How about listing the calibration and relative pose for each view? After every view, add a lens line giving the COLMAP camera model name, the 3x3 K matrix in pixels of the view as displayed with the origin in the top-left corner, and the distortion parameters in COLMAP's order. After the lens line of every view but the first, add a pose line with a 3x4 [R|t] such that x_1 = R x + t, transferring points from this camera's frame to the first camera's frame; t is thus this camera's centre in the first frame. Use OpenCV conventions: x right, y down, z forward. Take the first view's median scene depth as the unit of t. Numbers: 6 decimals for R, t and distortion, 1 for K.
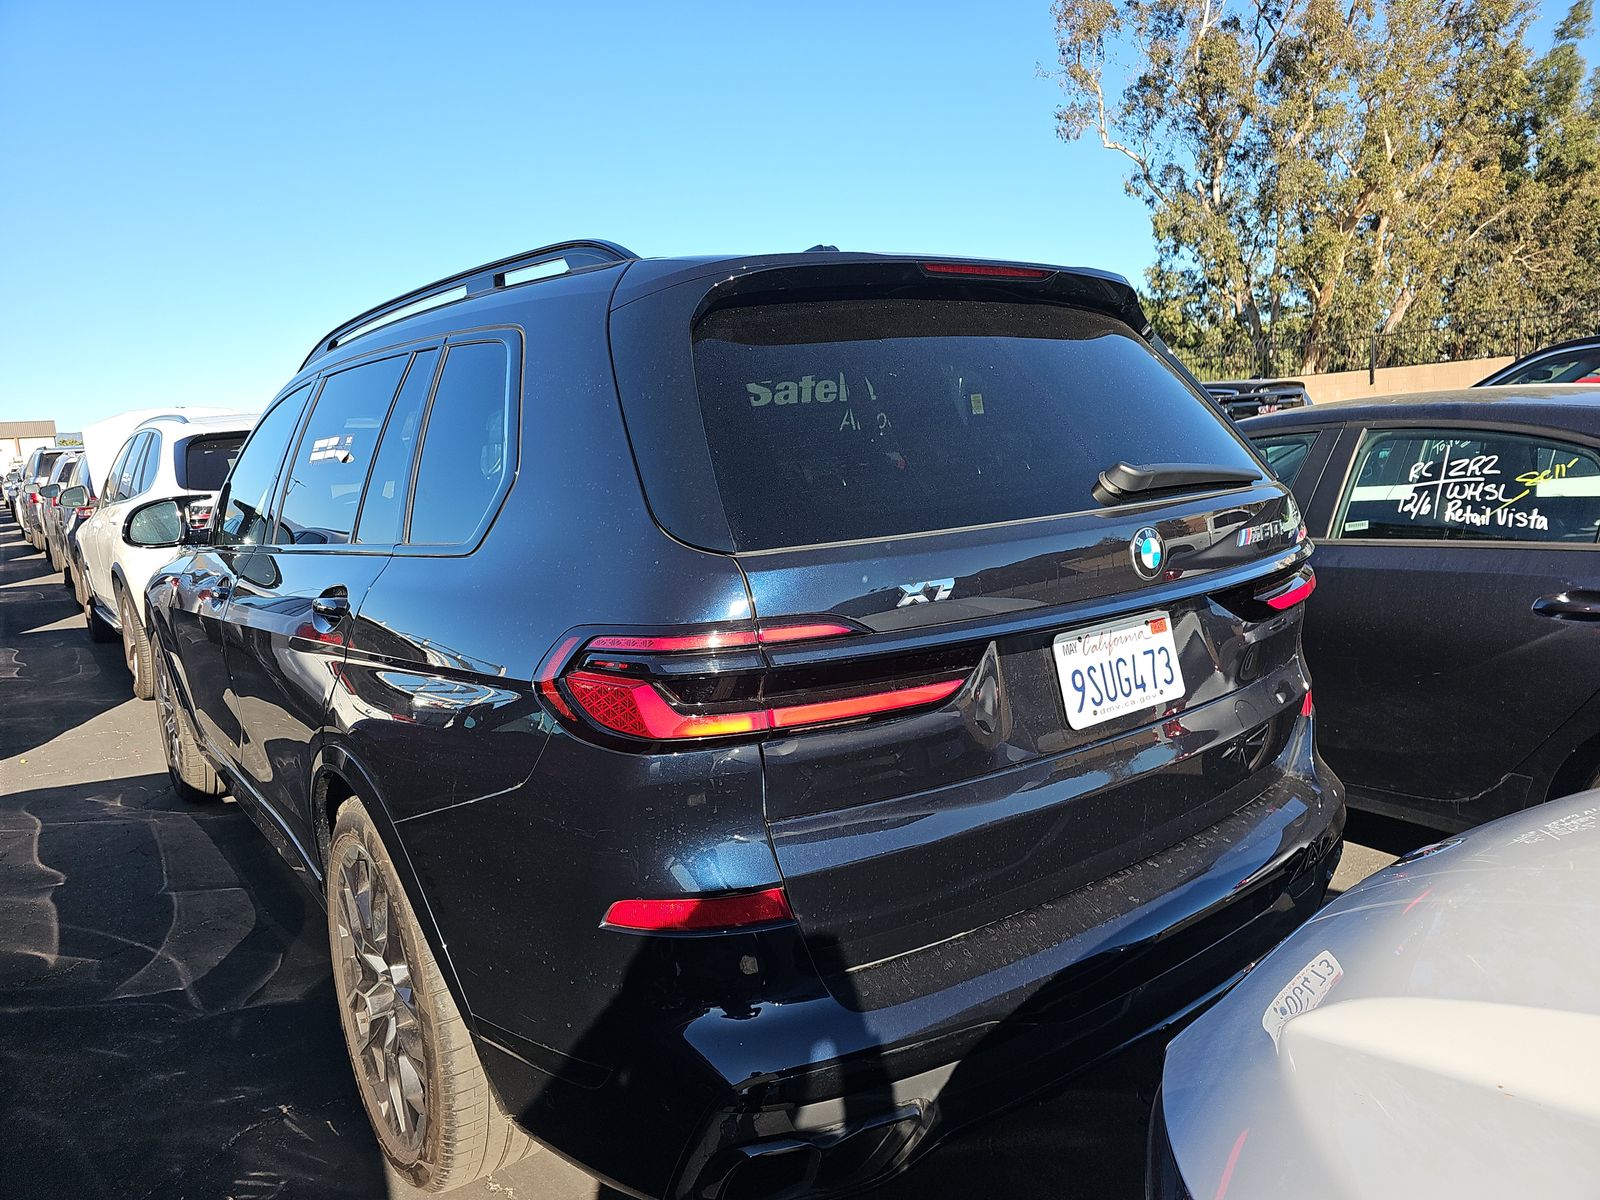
lens RADIAL K [[1078.8, 0, 793.3], [0, 1078.8, 589.4], [0, 0, 1]] dist [0.048103, -0.043077]
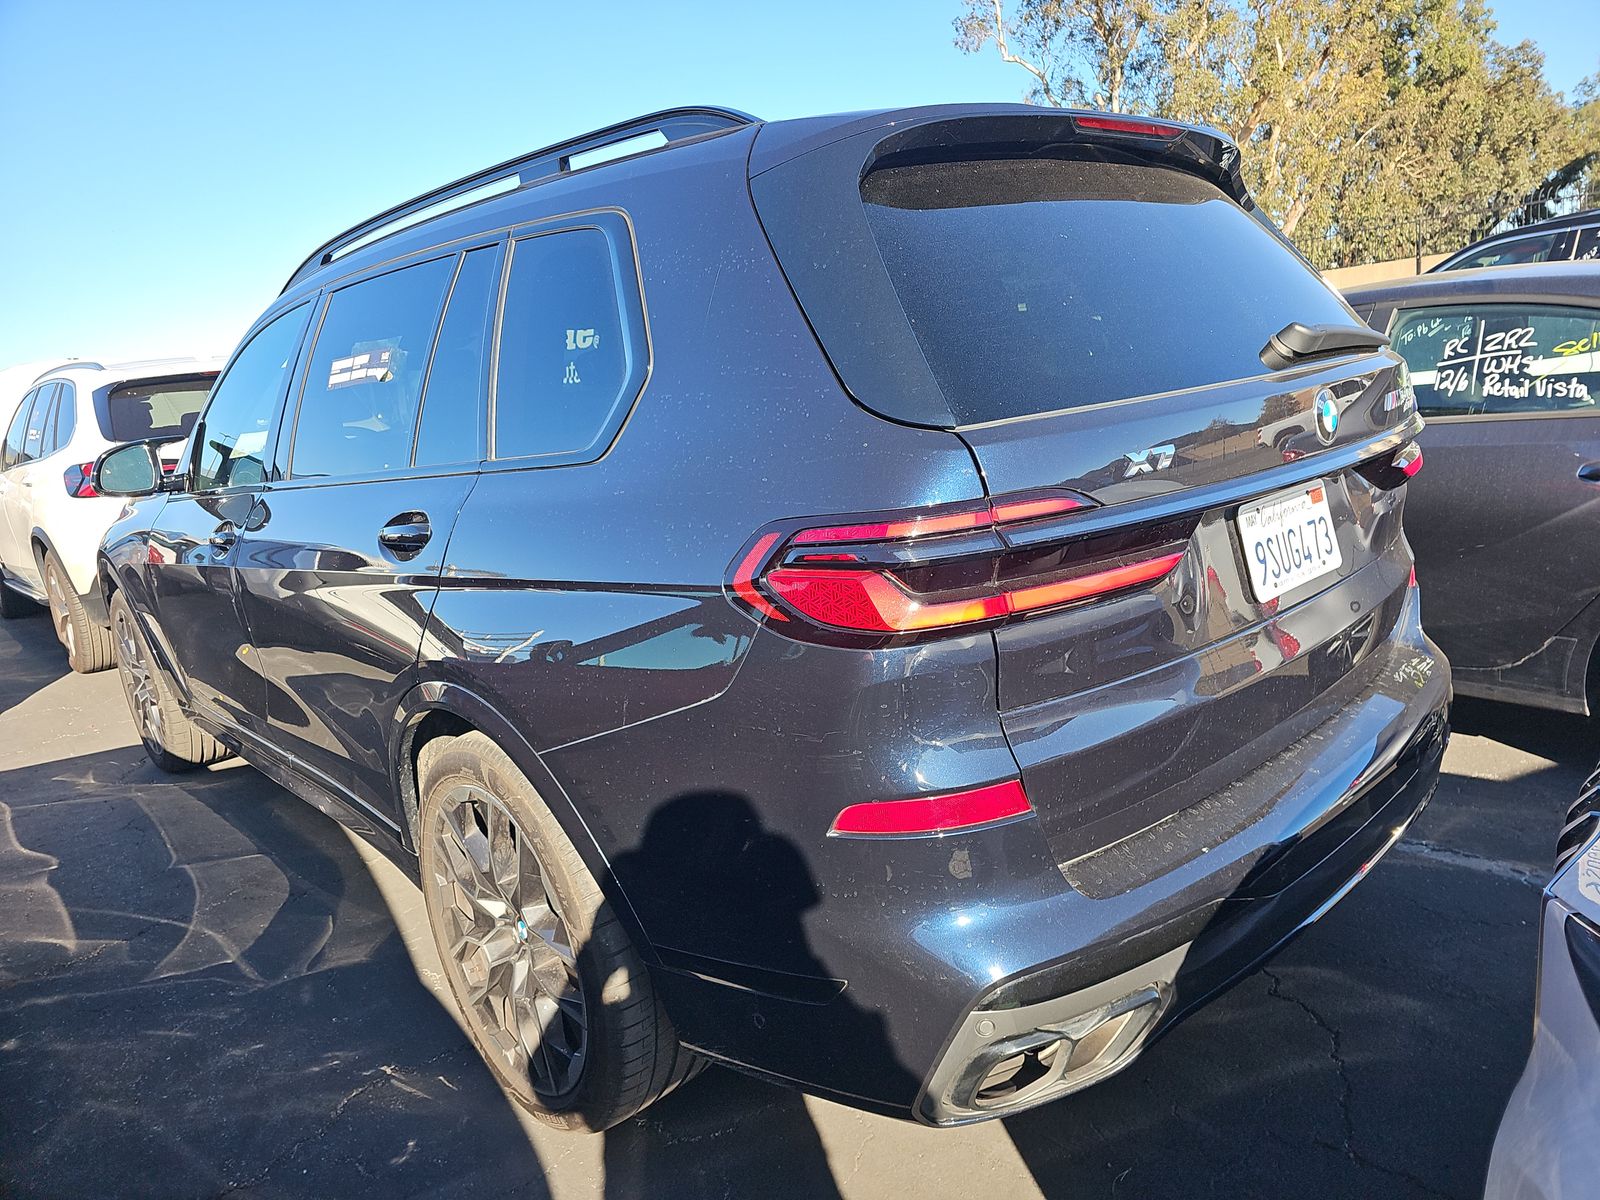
lens RADIAL K [[1078.8, 0, 798.1], [0, 1078.8, 601.3], [0, 0, 1]] dist [0.048103, -0.043077]
pose [[0.993721, -0.063738, 0.091955, -0.150408], [0.057526, 0.995978, 0.068696, 0.022995], [-0.095963, -0.062974, 0.993391, 0.044808]]
